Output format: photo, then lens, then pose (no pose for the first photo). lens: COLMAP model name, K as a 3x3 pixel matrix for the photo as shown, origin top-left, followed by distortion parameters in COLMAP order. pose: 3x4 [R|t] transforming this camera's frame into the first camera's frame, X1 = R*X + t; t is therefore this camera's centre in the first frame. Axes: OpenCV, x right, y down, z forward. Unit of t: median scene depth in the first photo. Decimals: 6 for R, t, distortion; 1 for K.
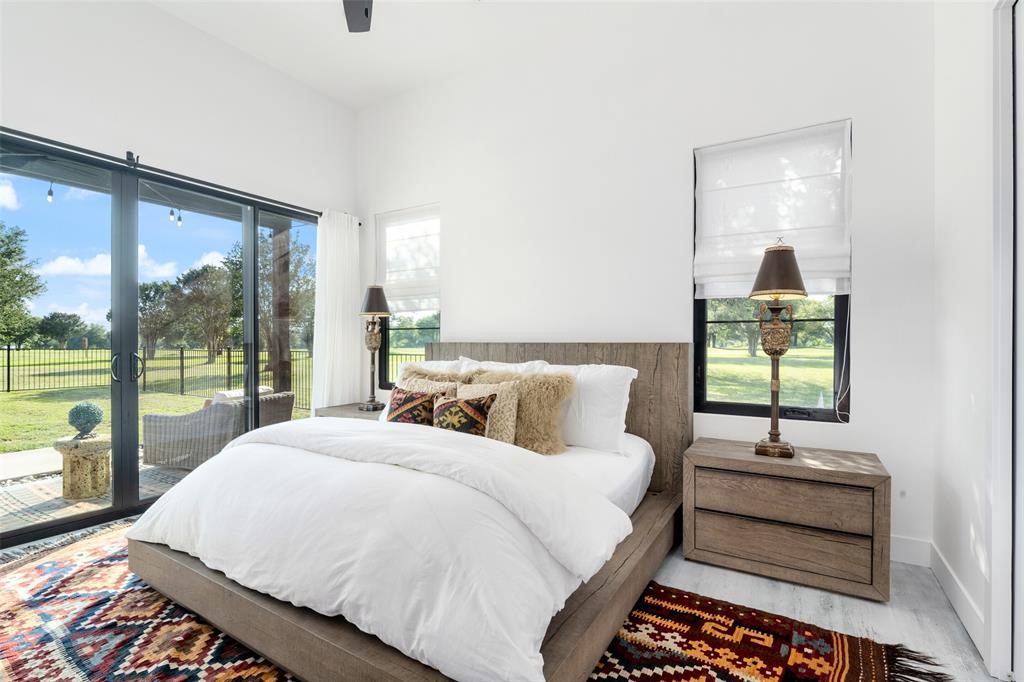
lens RADIAL K [[470.7, 0, 513.6], [0, 470.7, 346.4], [0, 0, 1]] dist [-0.008678, 0.000882]
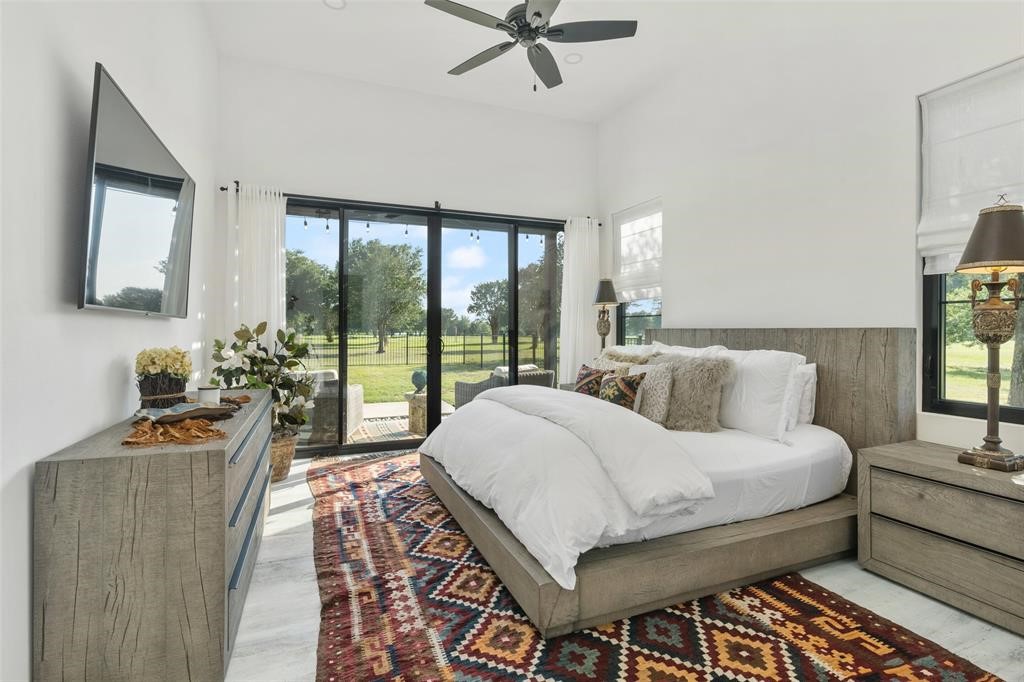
lens RADIAL K [[486.4, 0, 510.6], [0, 486.4, 328.4], [0, 0, 1]] dist [-0.003057, 0.000145]
pose [[0.809411, -0.004260, -0.587227, 0.397379], [-0.001955, 0.999949, -0.009949, 0.004912], [0.587239, 0.009201, 0.809361, -0.161532]]
